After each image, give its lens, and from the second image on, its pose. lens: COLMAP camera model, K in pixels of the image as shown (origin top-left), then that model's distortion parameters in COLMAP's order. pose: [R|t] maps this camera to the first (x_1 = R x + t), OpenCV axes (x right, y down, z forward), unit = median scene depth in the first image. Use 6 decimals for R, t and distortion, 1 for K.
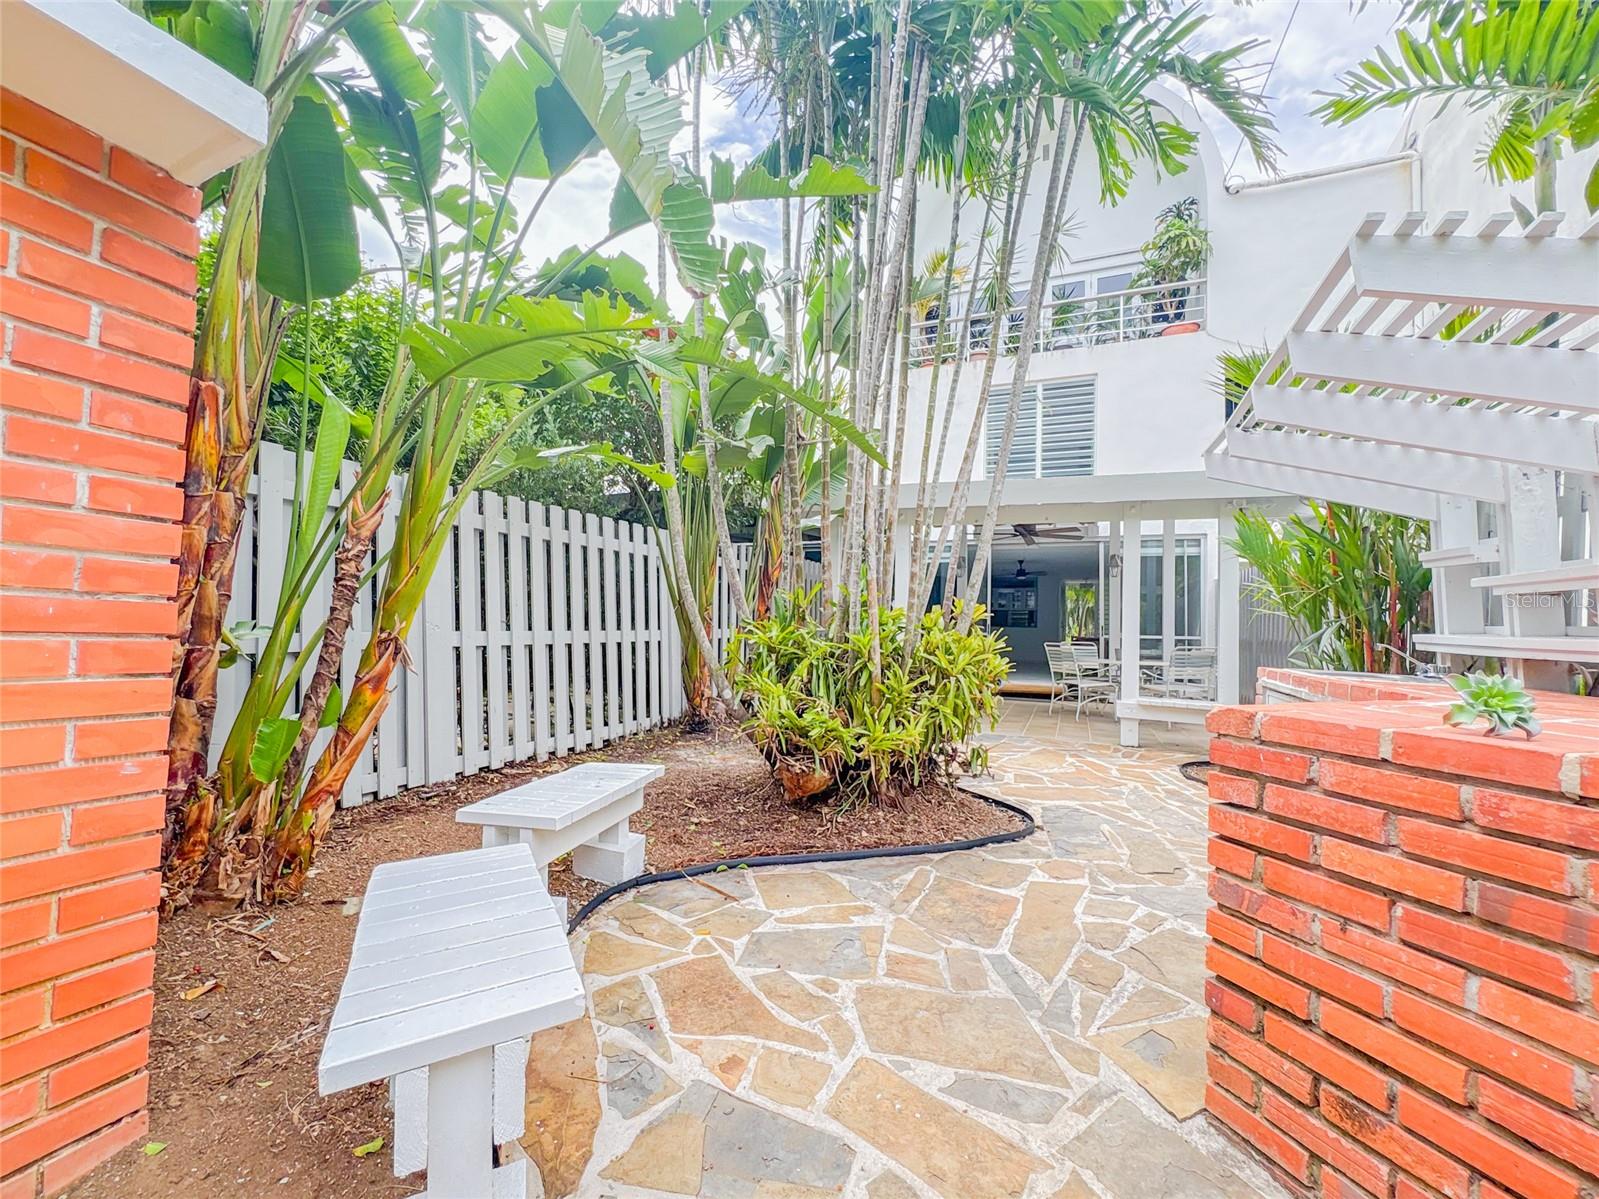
lens RADIAL K [[656.7, 0, 805.4], [0, 656.7, 604.3], [0, 0, 1]] dist [-0.004536, 0.000998]
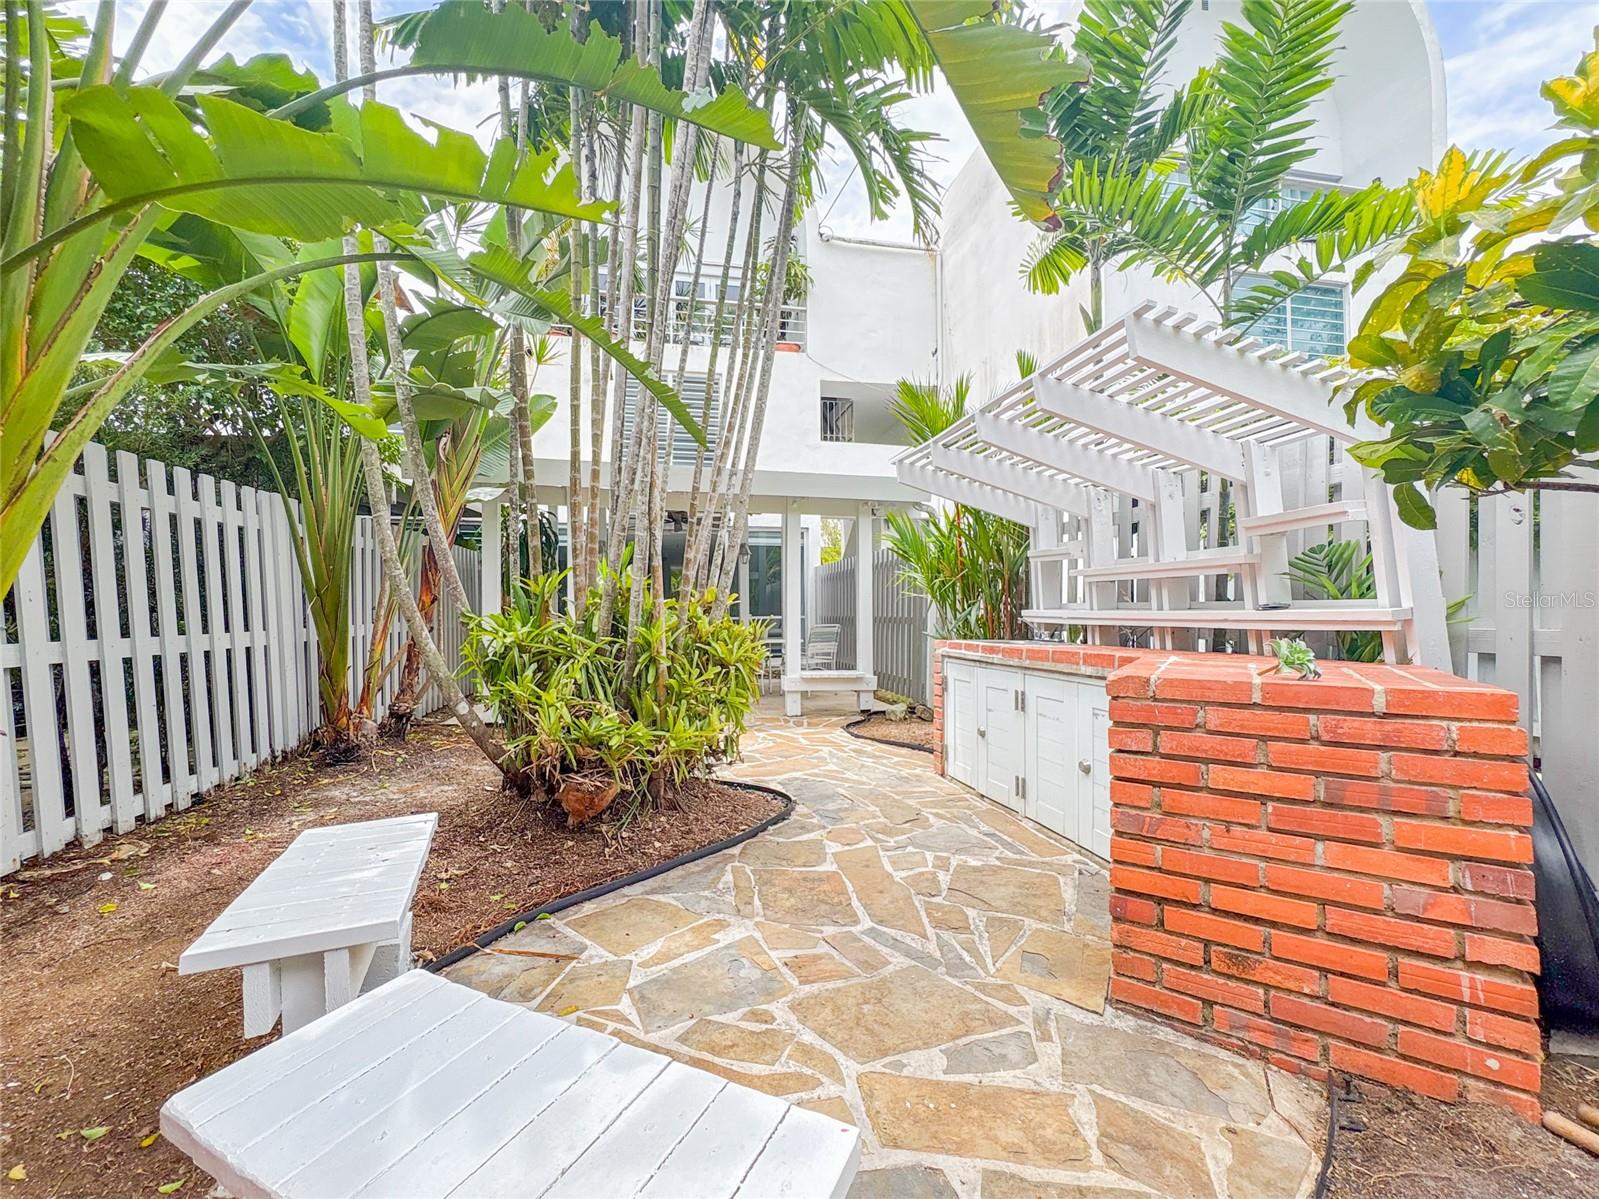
lens RADIAL K [[656.7, 0, 802.8], [0, 656.7, 603.6], [0, 0, 1]] dist [-0.004536, 0.000998]
pose [[0.831200, -0.020173, 0.555607, -0.334933], [0.008022, 0.999673, 0.024295, -0.008317], [-0.555915, -0.015737, 0.831090, 0.183068]]
